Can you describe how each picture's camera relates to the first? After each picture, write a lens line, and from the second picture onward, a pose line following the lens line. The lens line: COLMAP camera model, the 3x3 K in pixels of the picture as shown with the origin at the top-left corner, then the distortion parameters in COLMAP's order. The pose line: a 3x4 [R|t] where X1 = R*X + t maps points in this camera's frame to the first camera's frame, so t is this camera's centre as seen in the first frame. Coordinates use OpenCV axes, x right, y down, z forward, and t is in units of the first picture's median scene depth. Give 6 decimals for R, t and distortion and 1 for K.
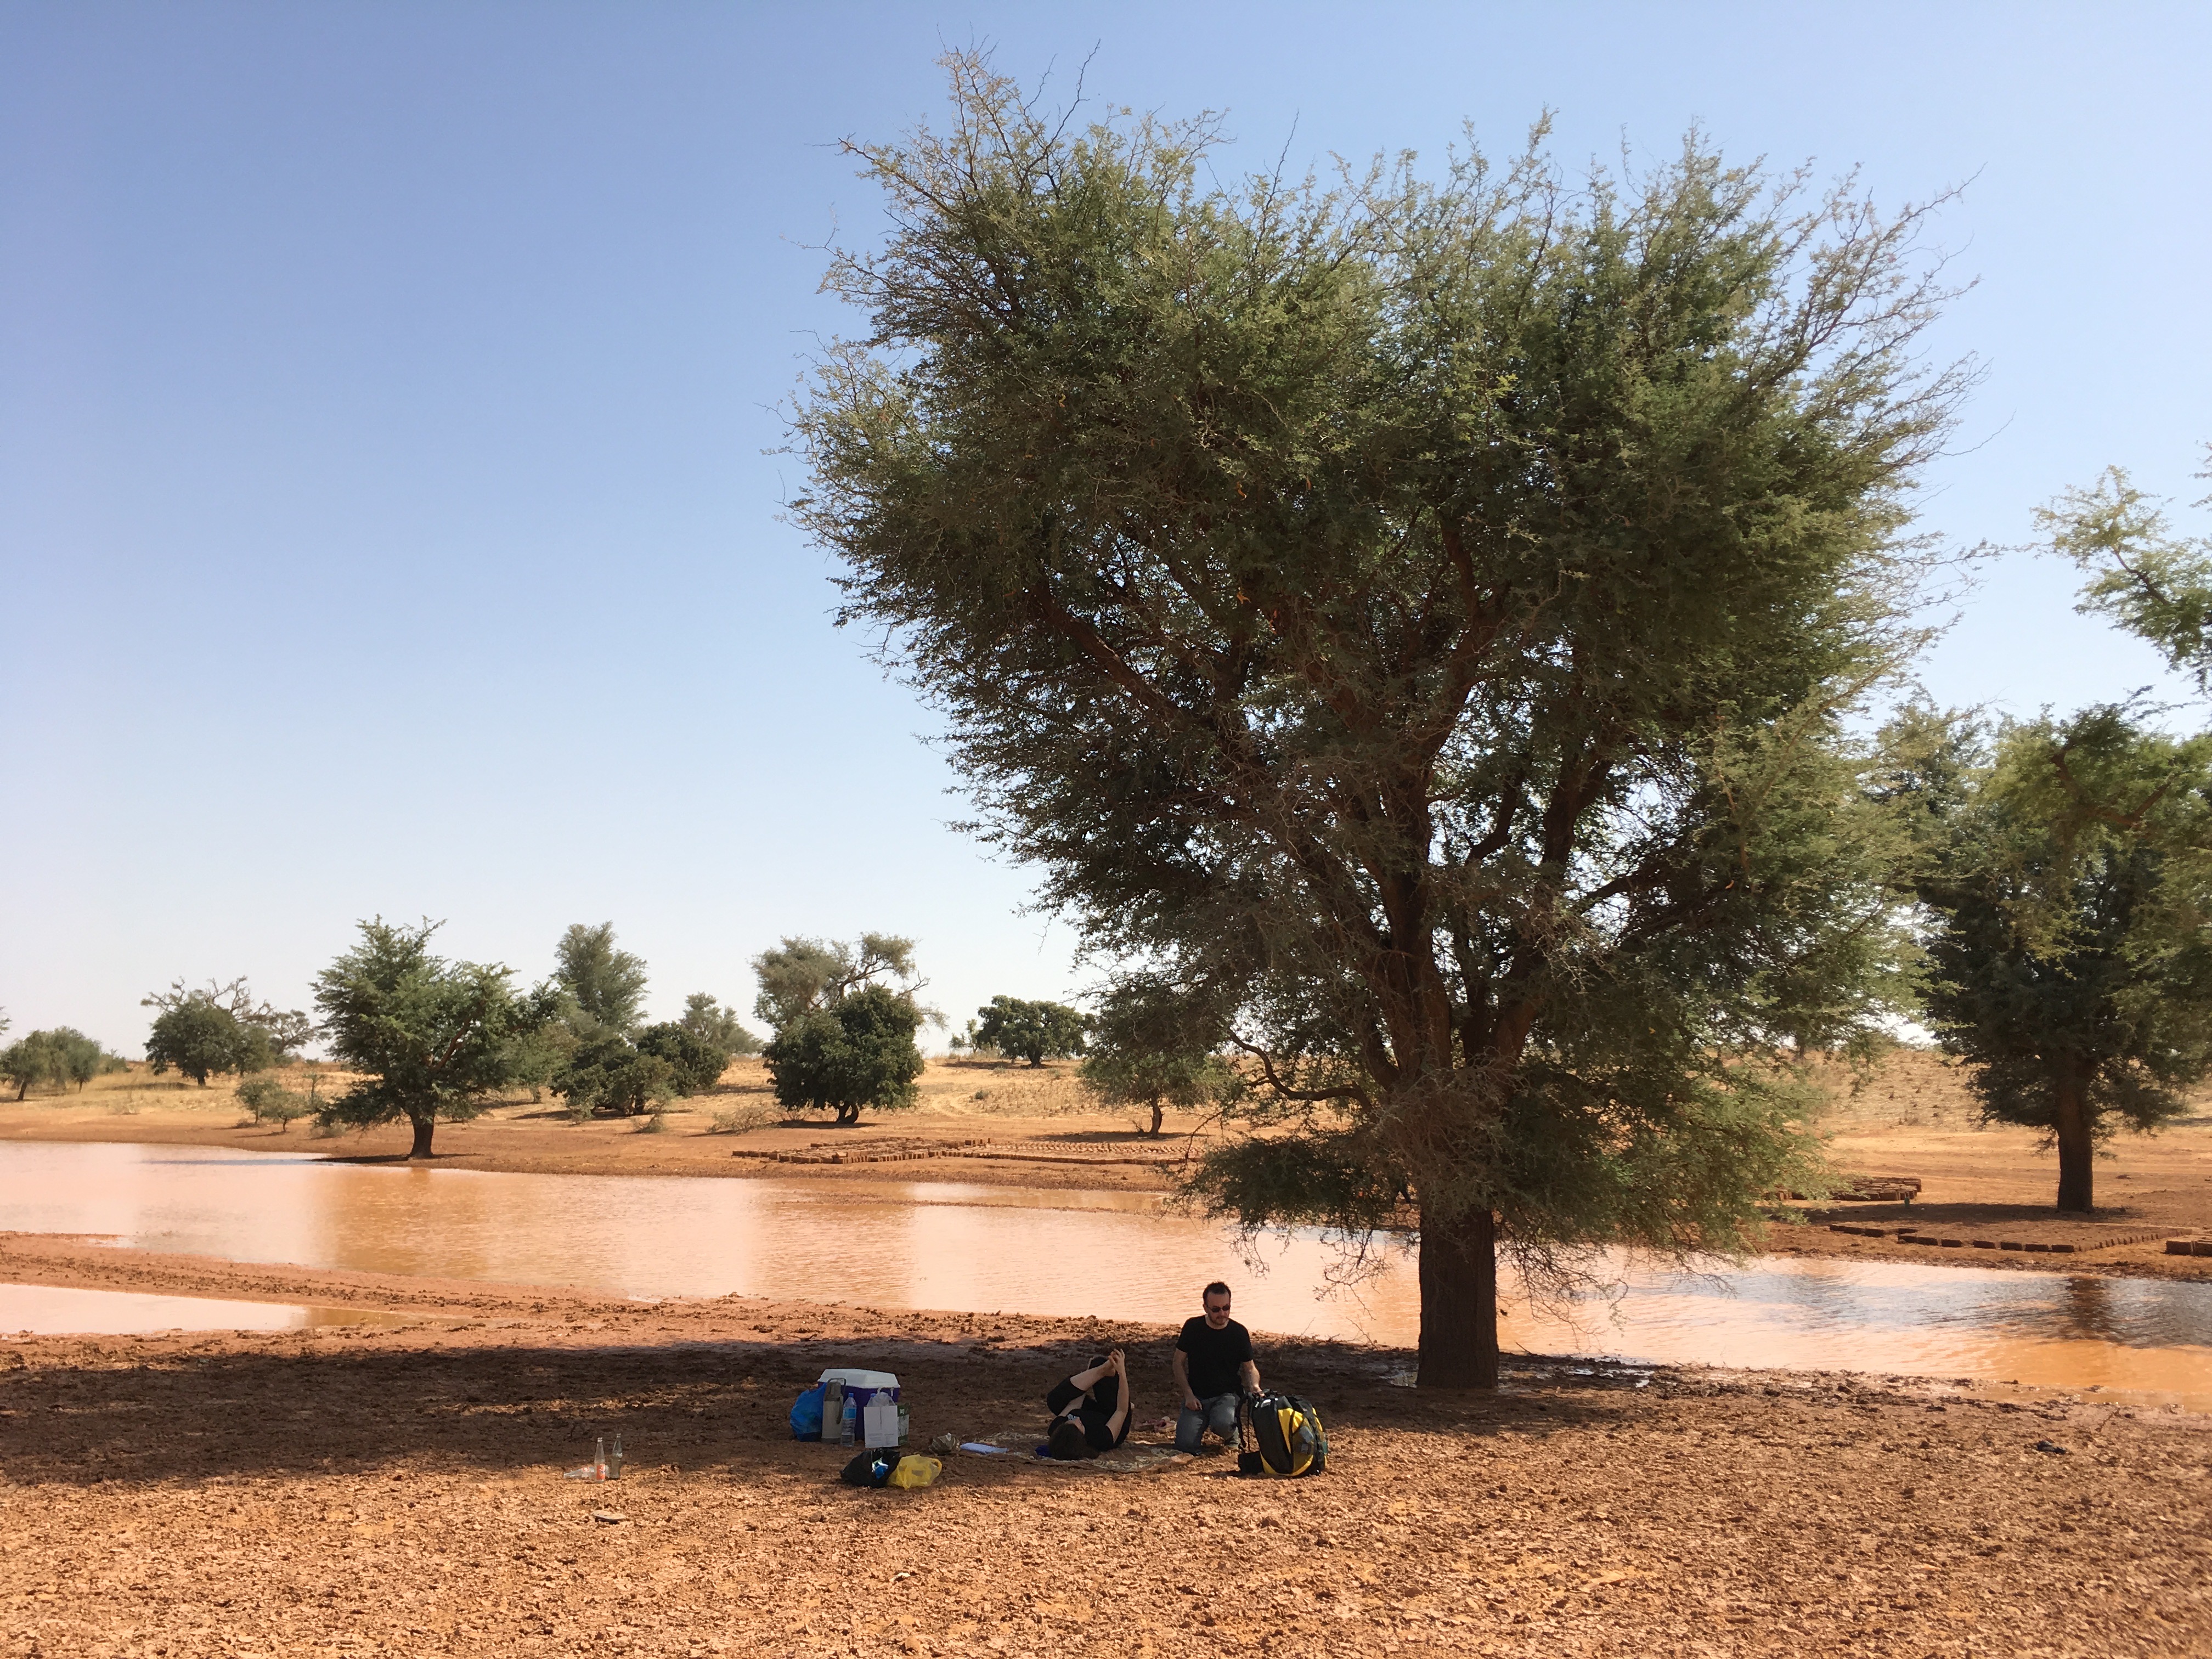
lens RADIAL K [[1910.0, 0, 1116.5], [0, 1910.0, 843.8], [0, 0, 1]] dist [0.099792, -0.115530]
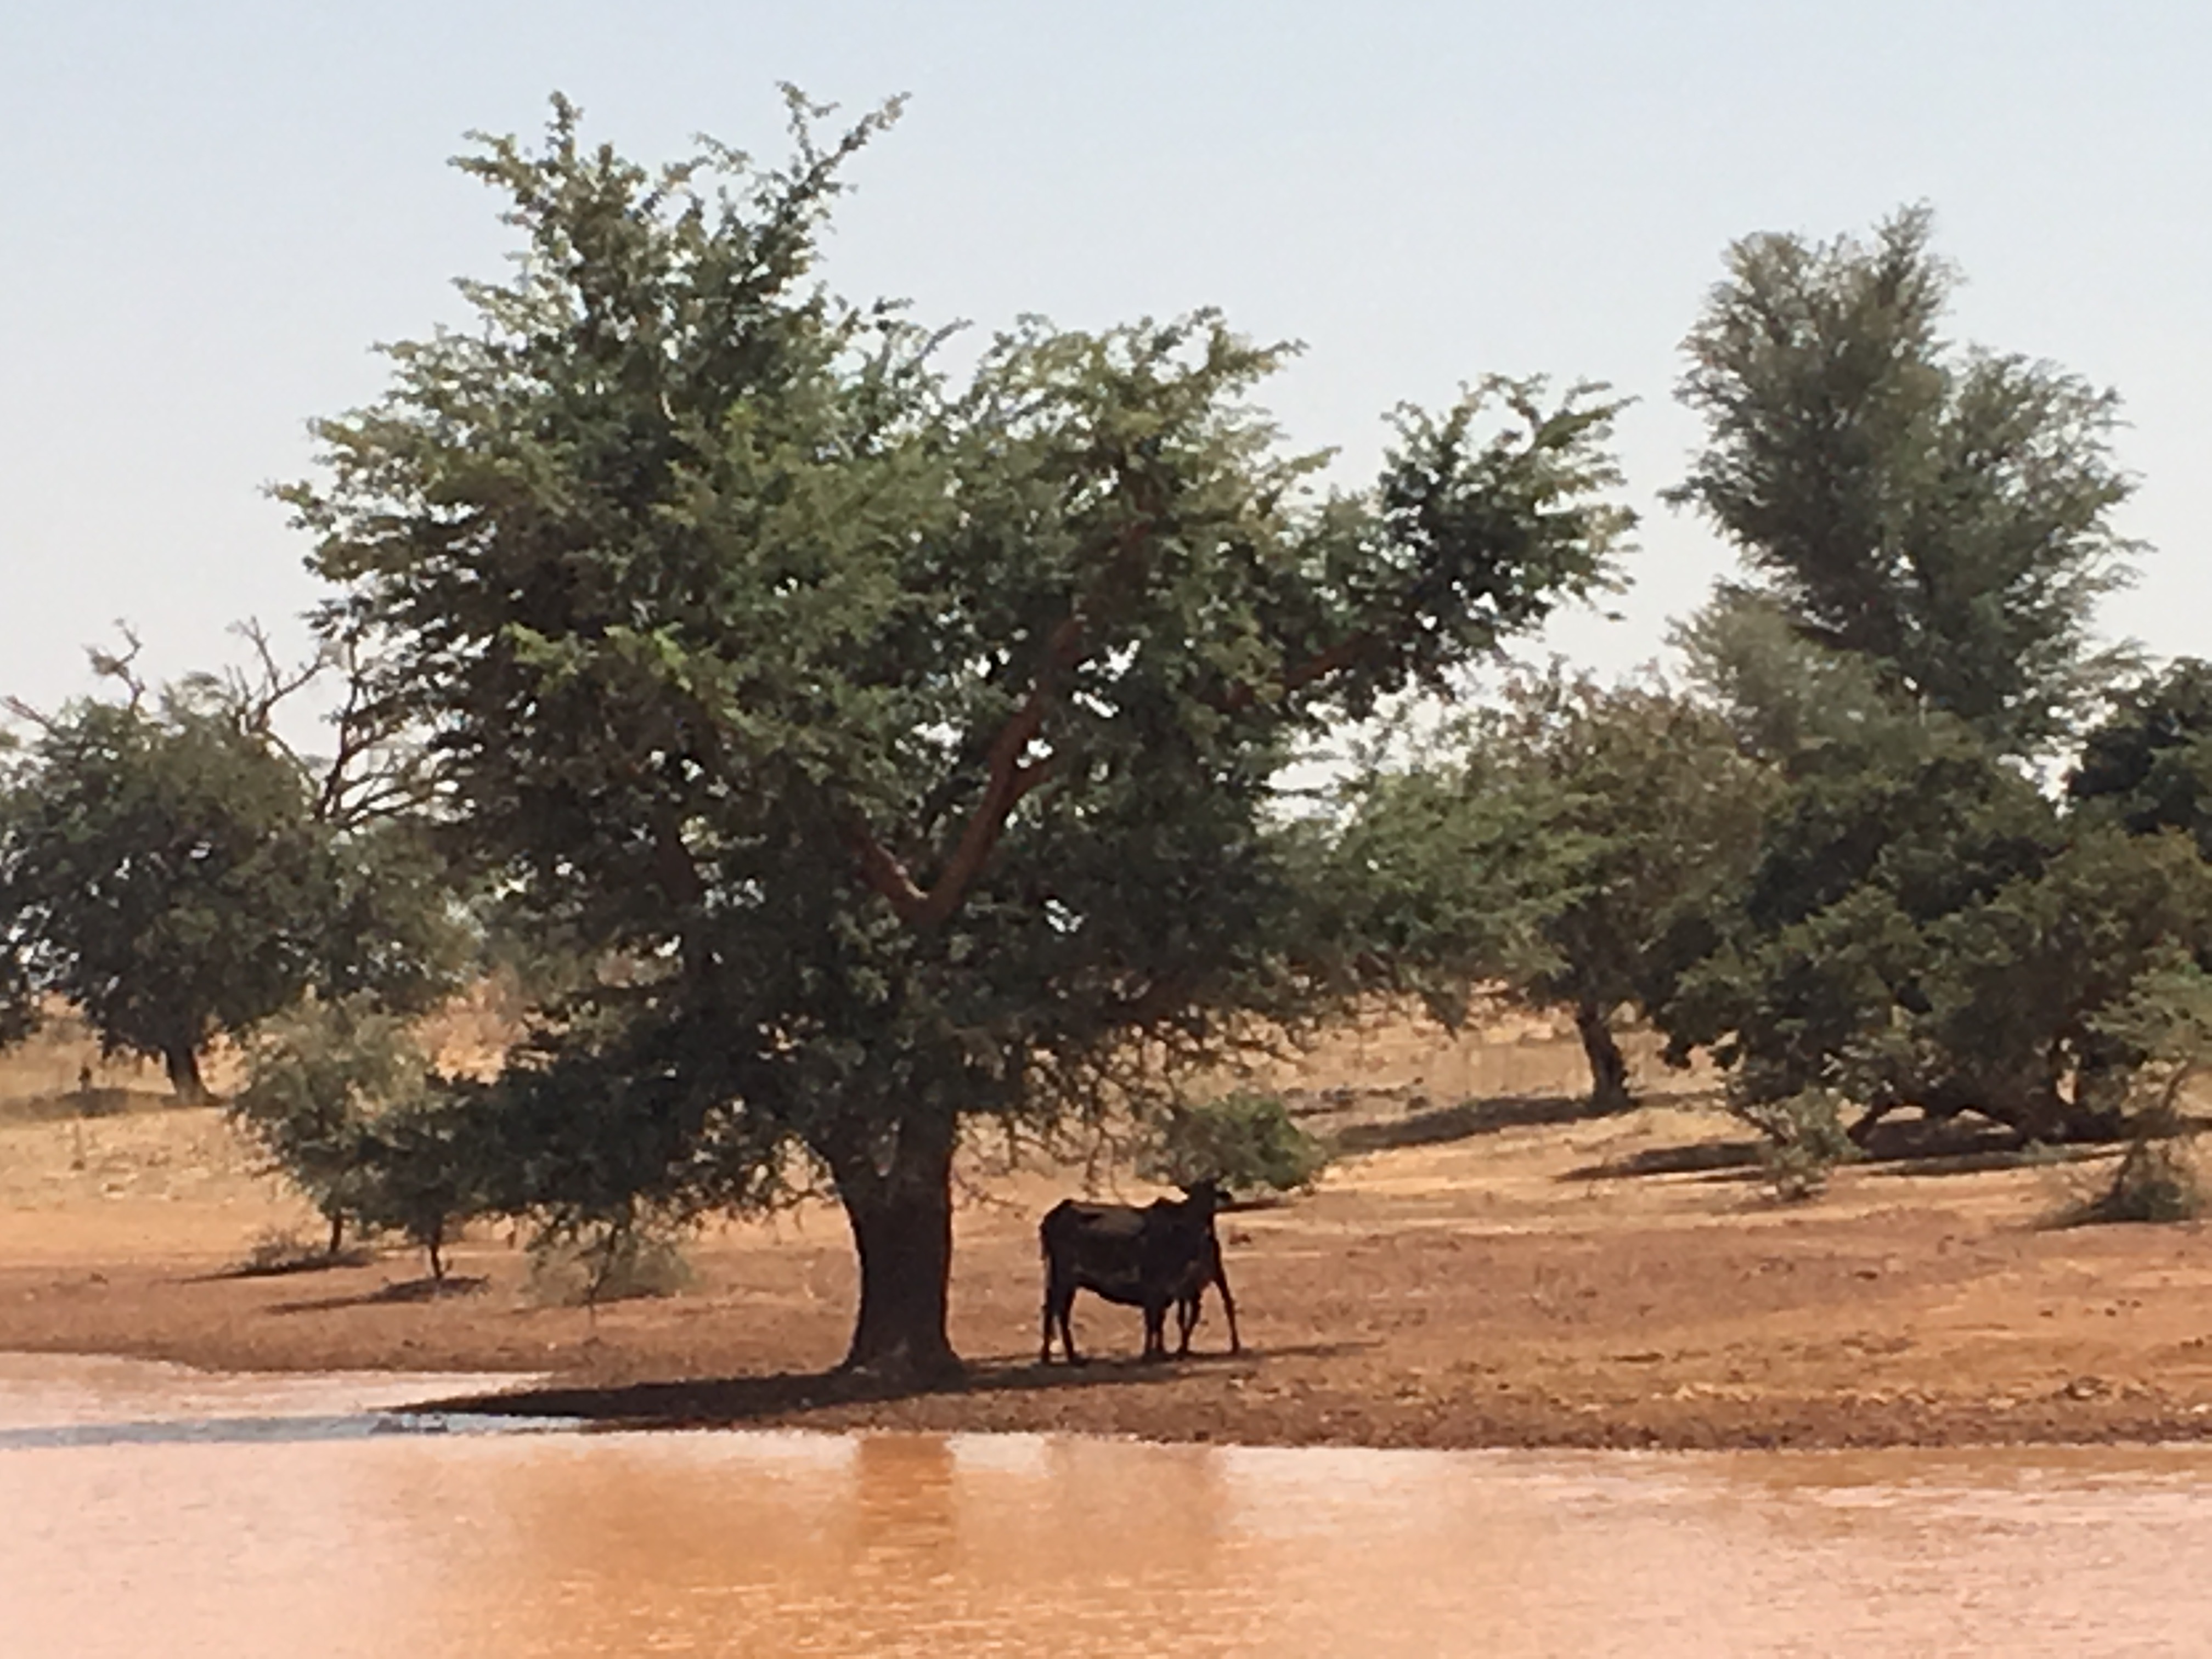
lens RADIAL K [[9246.5, 0, 1106.0], [0, 9246.5, 829.5], [0, 0, 1]] dist [0.013038, -1.283958]
pose [[0.935074, -0.055293, -0.350114, -0.024824], [0.091808, 0.991831, 0.088558, 0.030728], [0.342357, -0.114952, 0.932512, 0.172214]]
